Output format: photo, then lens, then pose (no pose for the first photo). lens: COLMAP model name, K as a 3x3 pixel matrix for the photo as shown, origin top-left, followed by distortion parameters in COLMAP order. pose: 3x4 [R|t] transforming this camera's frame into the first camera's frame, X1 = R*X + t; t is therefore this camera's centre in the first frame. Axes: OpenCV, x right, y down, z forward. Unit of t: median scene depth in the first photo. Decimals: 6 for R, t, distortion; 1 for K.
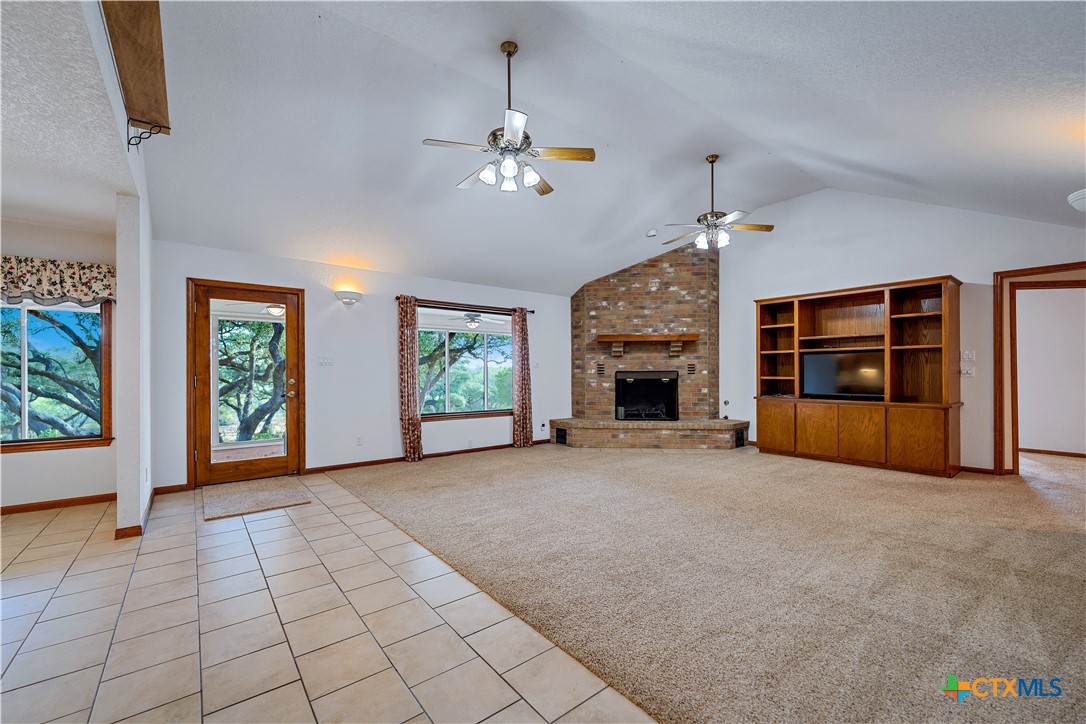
lens RADIAL K [[439.9, 0, 541.7], [0, 439.9, 372.8], [0, 0, 1]] dist [-0.000187, 0.000478]
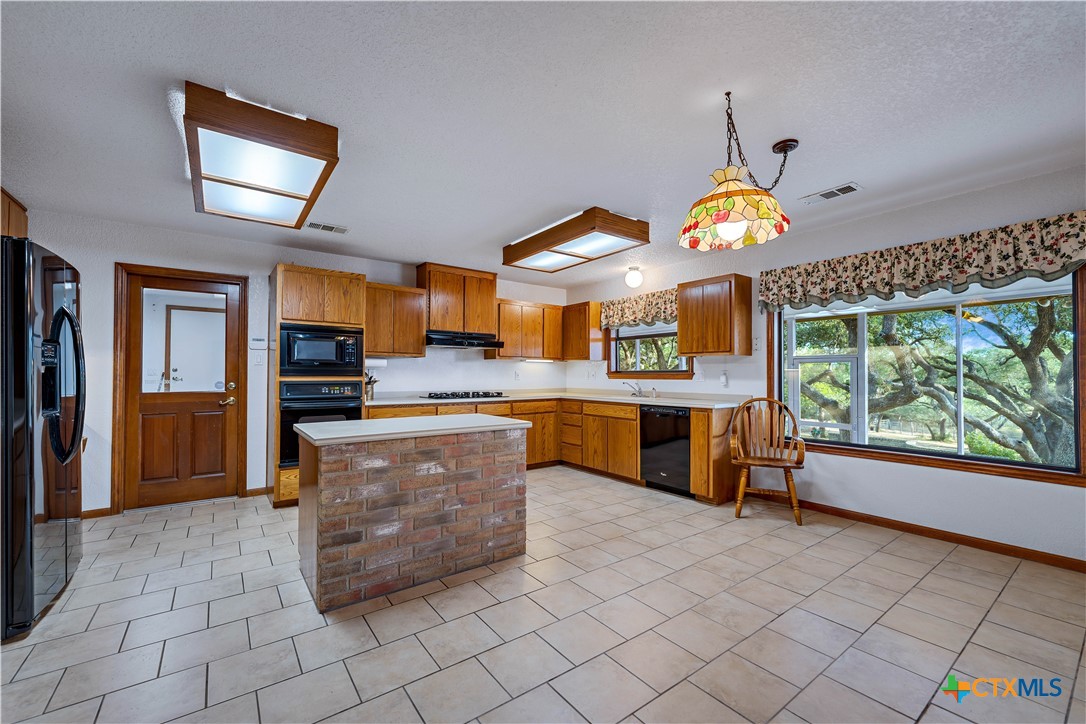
lens RADIAL K [[439.9, 0, 539.5], [0, 439.9, 367.8], [0, 0, 1]] dist [-0.000187, 0.000478]
pose [[-0.043039, -0.013167, -0.998987, -0.177489], [-0.001632, 0.999913, -0.013109, -0.000986], [0.999072, 0.001066, -0.043057, 0.128677]]
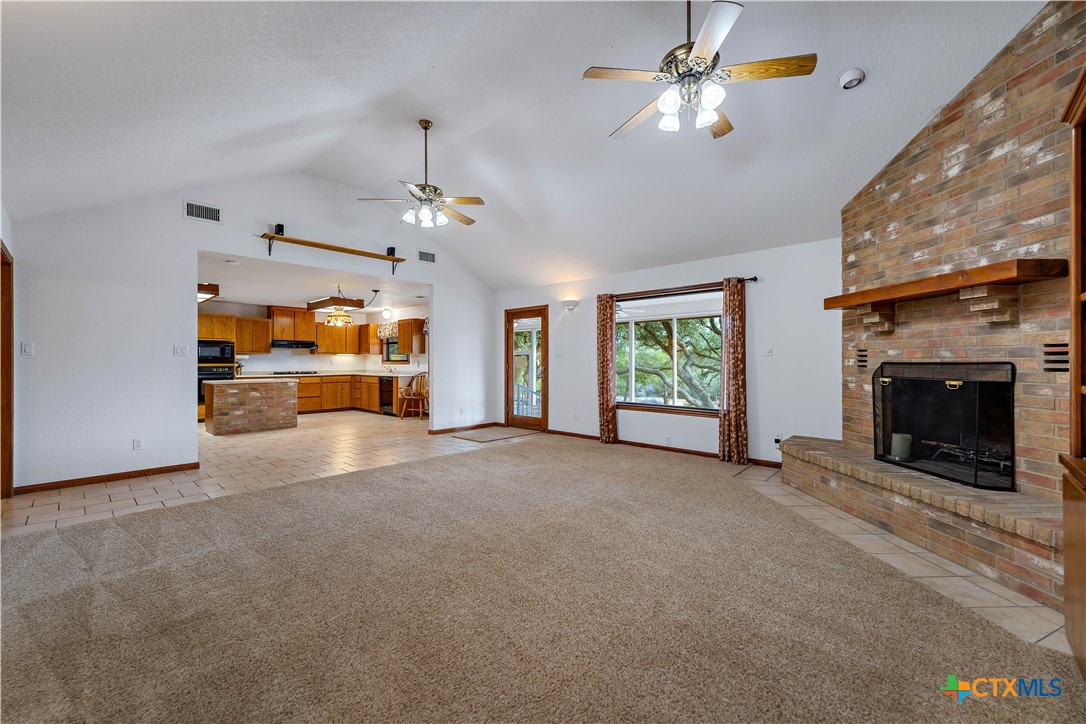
lens RADIAL K [[439.9, 0, 543.6], [0, 439.9, 360.5], [0, 0, 1]] dist [-0.000187, 0.000478]
pose [[0.150646, 0.001109, -0.988587, 0.659356], [0.000389, 0.999999, 0.001181, -0.006716], [0.988588, -0.000563, 0.150646, 0.572000]]
